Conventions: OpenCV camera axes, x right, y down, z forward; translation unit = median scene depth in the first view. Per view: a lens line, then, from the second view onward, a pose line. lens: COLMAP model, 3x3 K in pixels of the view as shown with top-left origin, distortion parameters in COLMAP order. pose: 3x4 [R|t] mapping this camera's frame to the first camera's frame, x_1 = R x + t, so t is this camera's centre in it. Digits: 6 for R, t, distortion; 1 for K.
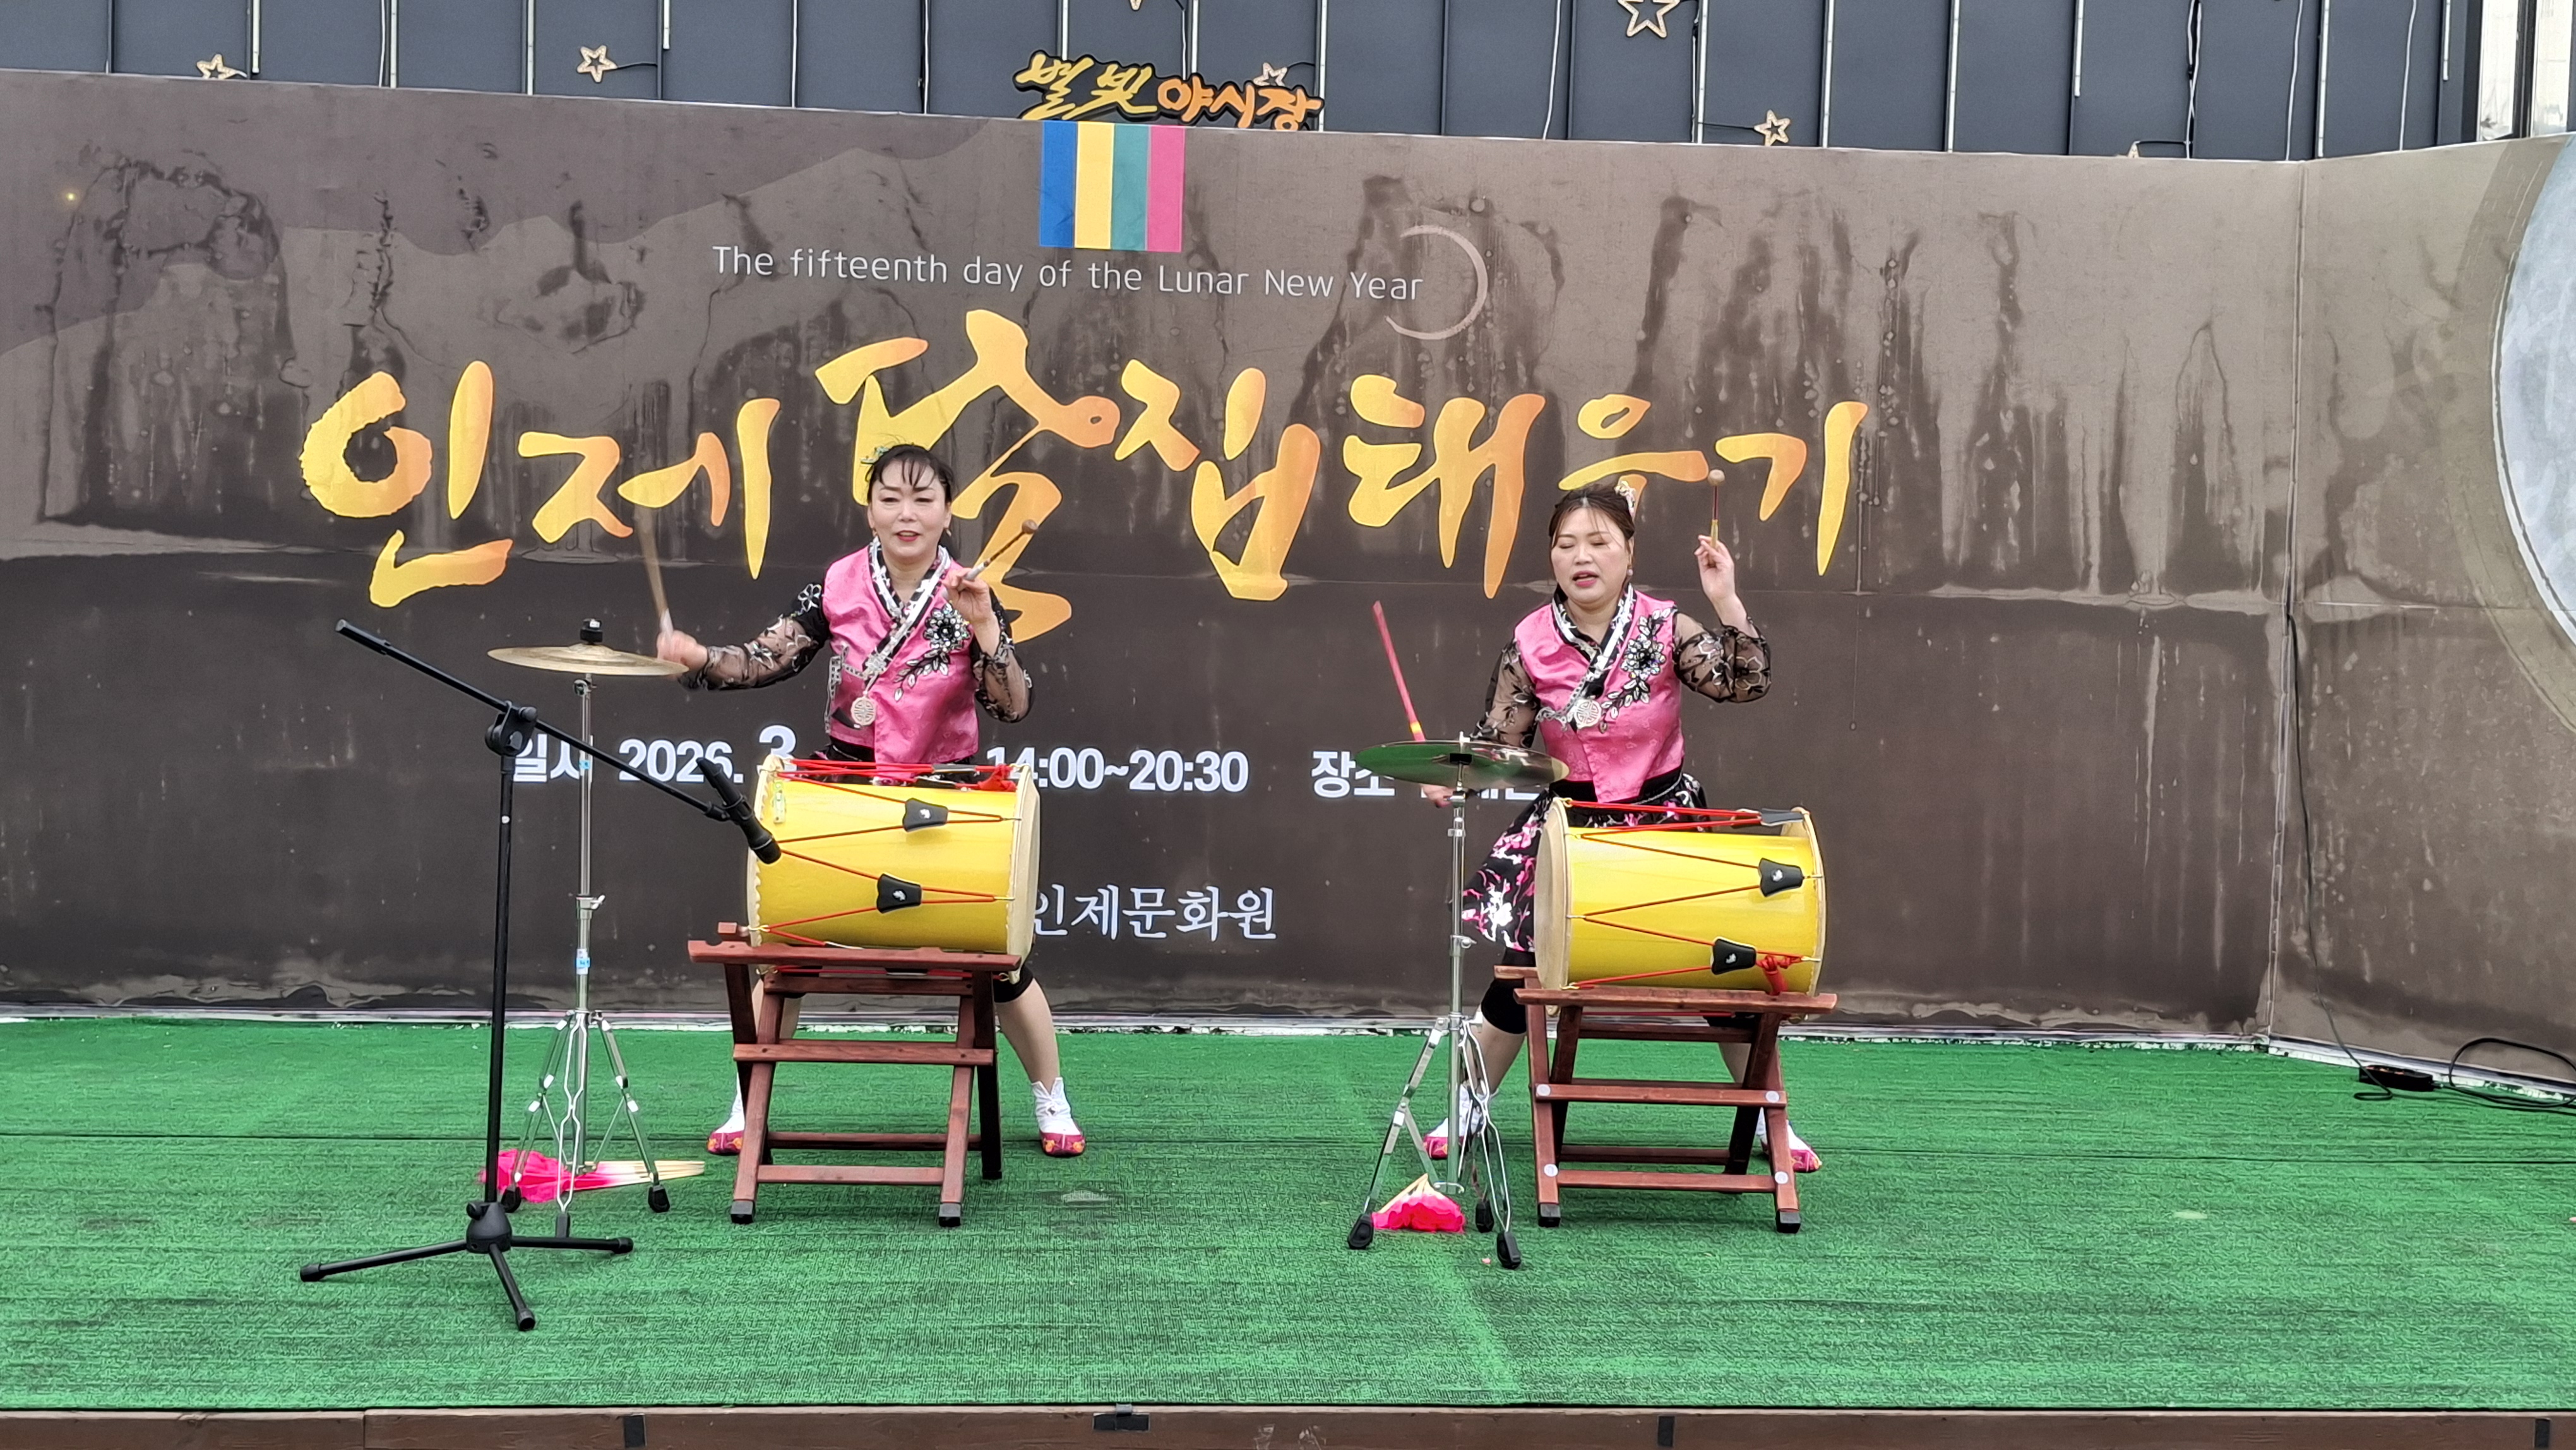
lens RADIAL K [[2478.9, 0, 1292.8], [0, 2478.9, 692.0], [0, 0, 1]] dist [0.211729, -0.454272]
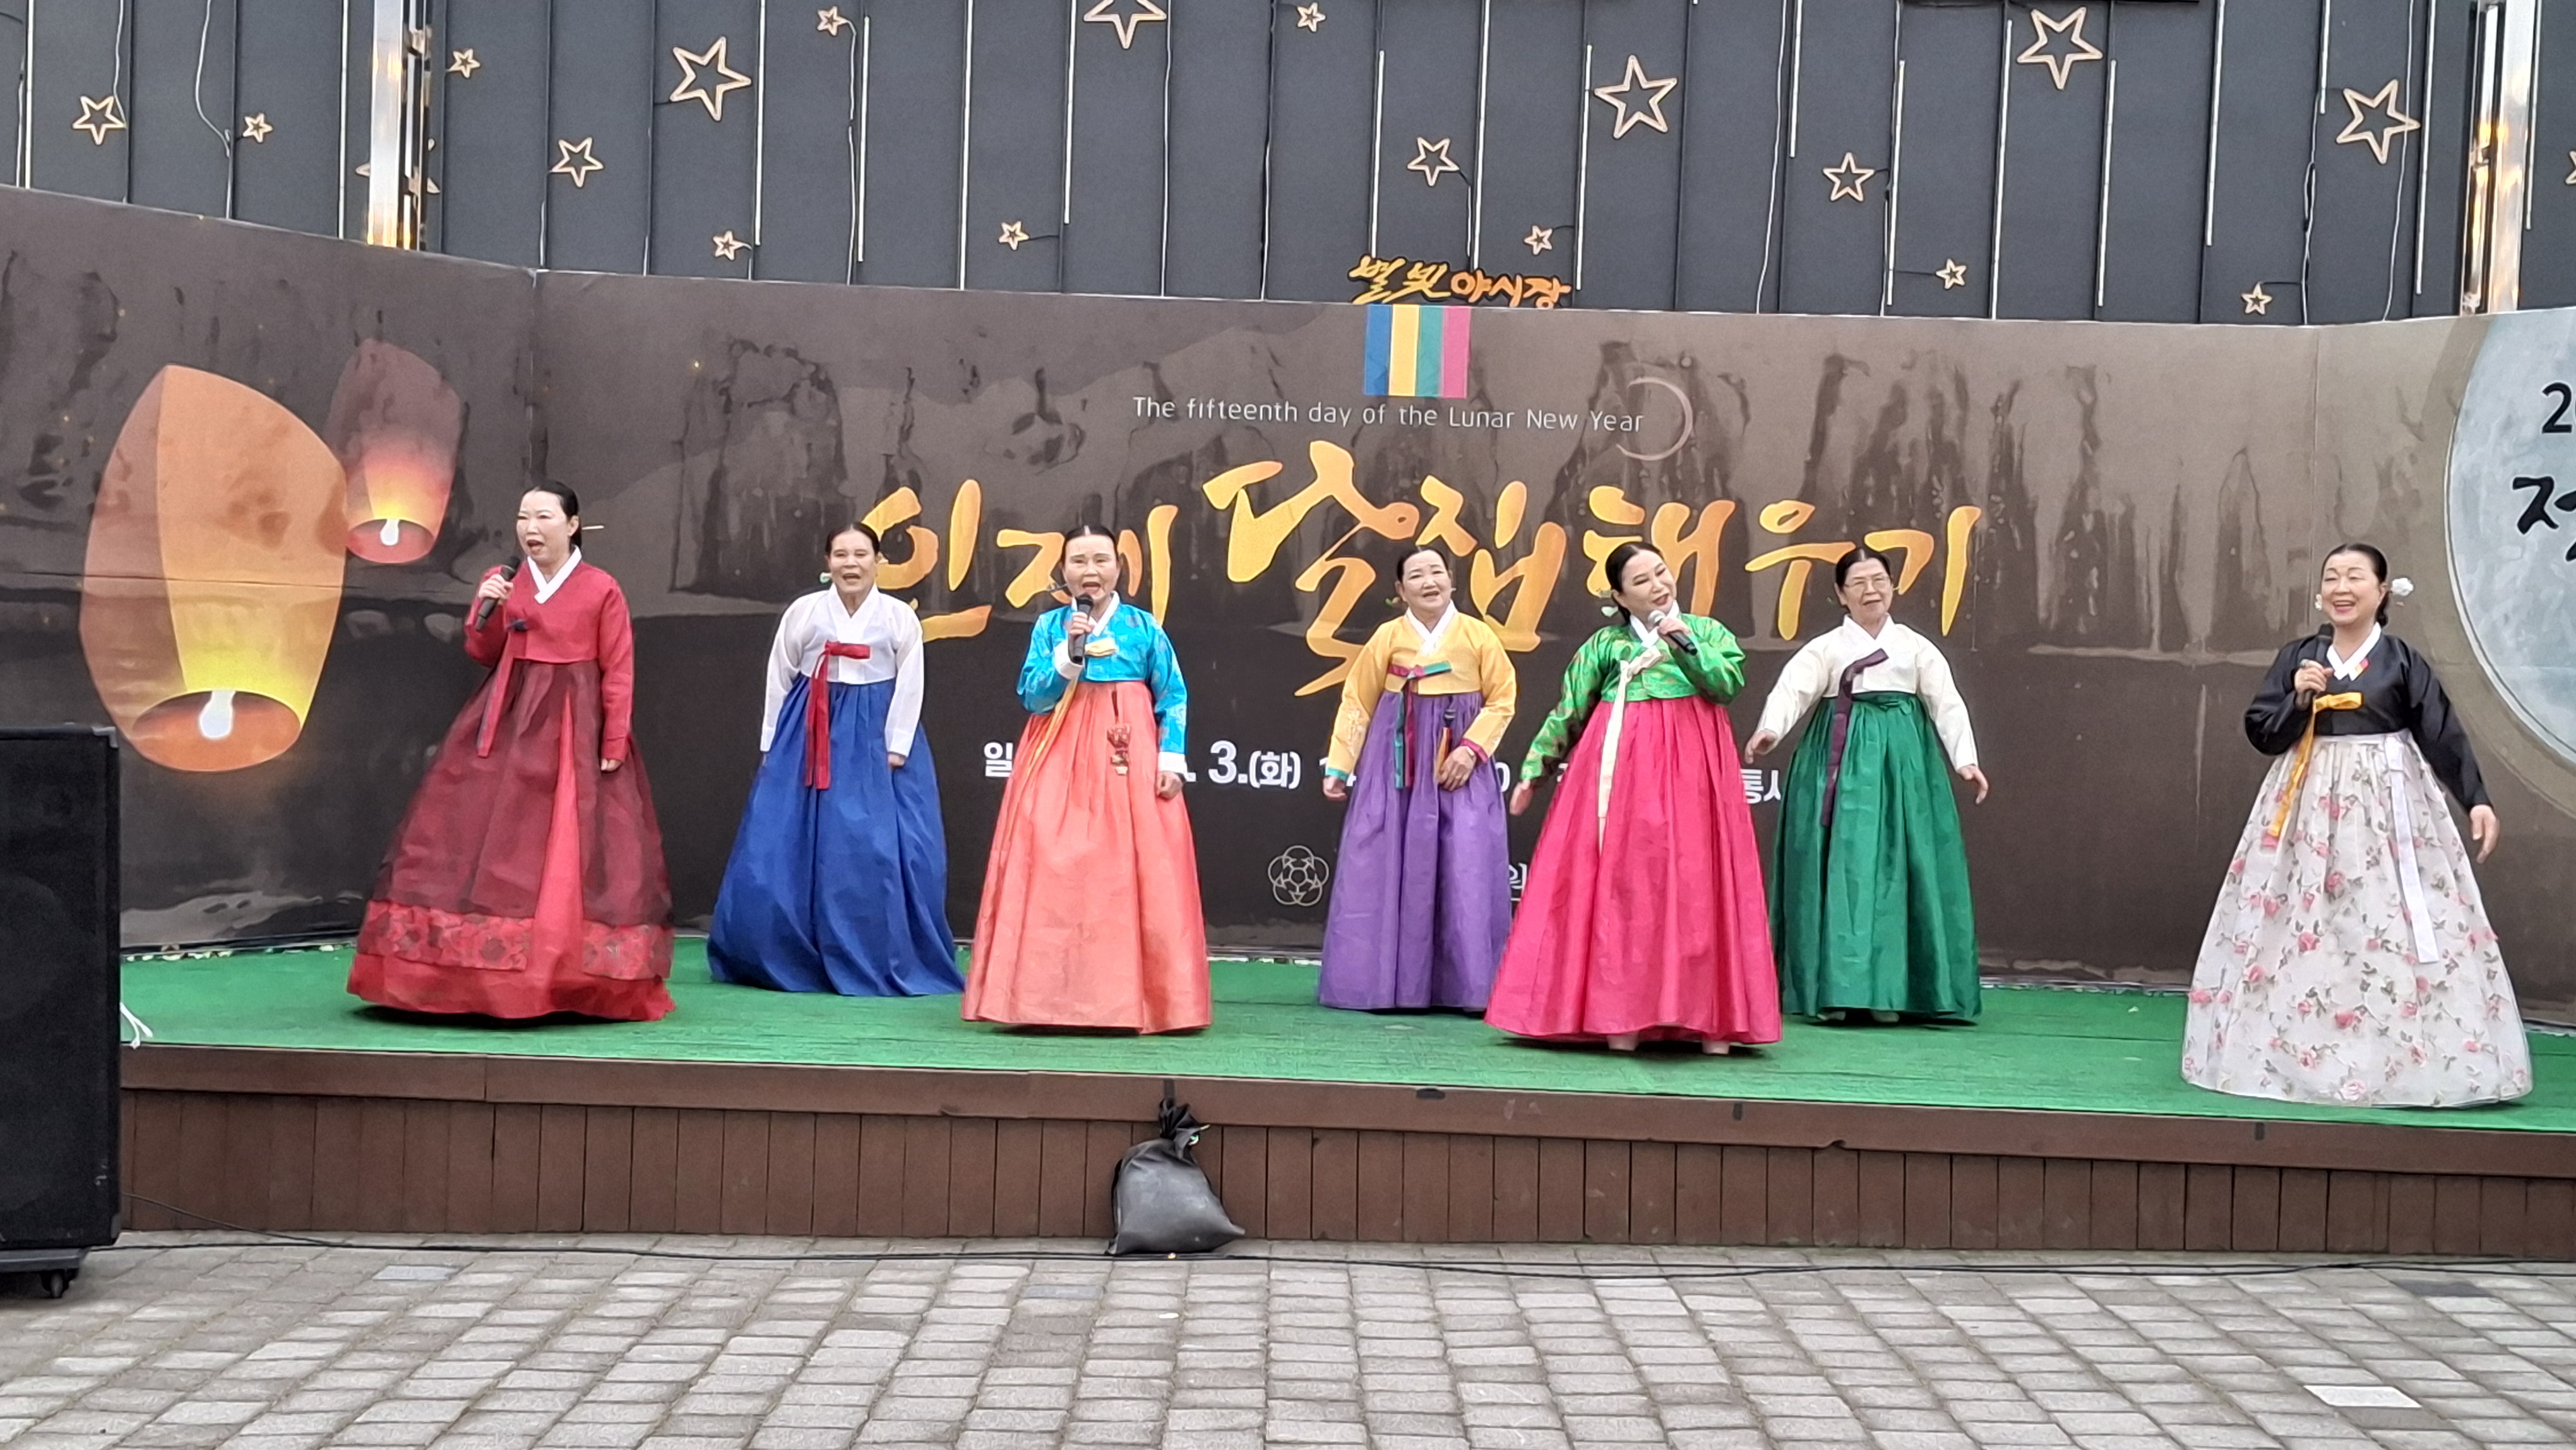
lens RADIAL K [[3310.0, 0, 1251.5], [0, 3310.0, 759.9], [0, 0, 1]] dist [0.240392, -0.773593]
pose [[0.994696, 0.011068, -0.102260, 0.026819], [-0.012436, 0.999841, -0.012744, 0.047560], [0.102103, 0.013948, 0.994676, -0.825626]]
